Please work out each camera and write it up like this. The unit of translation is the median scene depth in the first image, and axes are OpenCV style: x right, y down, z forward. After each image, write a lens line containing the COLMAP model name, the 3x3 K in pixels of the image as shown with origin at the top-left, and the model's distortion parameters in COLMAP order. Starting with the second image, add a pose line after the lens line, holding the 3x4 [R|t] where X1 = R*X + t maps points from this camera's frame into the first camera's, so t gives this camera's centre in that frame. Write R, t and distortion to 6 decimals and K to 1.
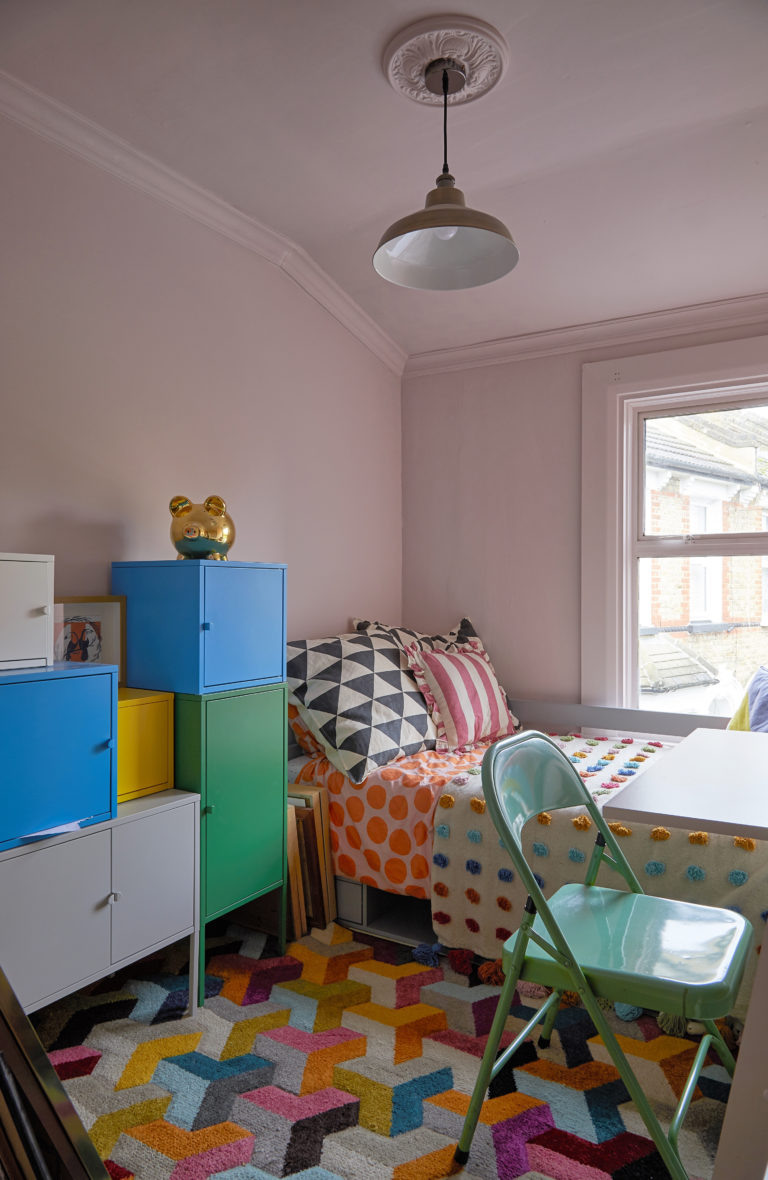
lens RADIAL K [[805.3, 0, 384.0], [0, 805.3, 590.0], [0, 0, 1]] dist [0.002398, -0.000533]
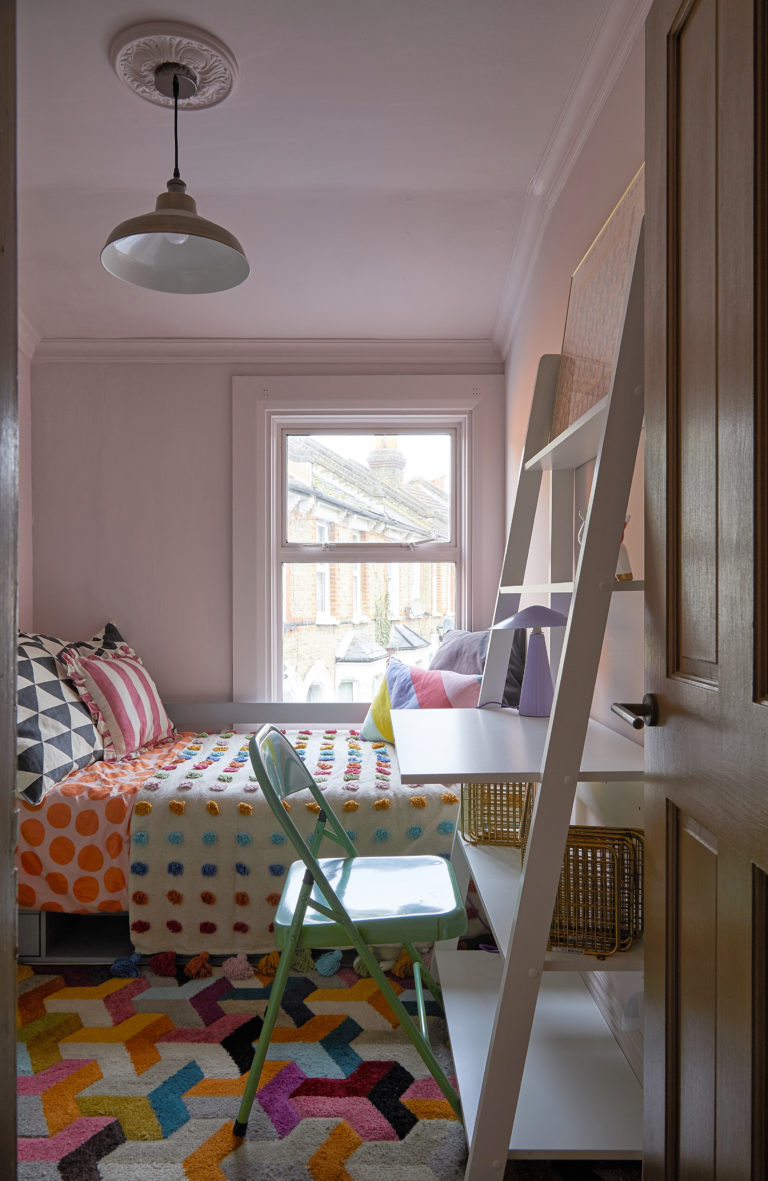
lens RADIAL K [[820.5, 0, 382.2], [0, 820.5, 600.6], [0, 0, 1]] dist [0.001335, -0.007500]
pose [[0.842429, -0.009008, 0.538732, -0.213607], [0.003720, 0.999934, 0.010902, -0.001223], [-0.538794, -0.007180, 0.842407, -0.000676]]
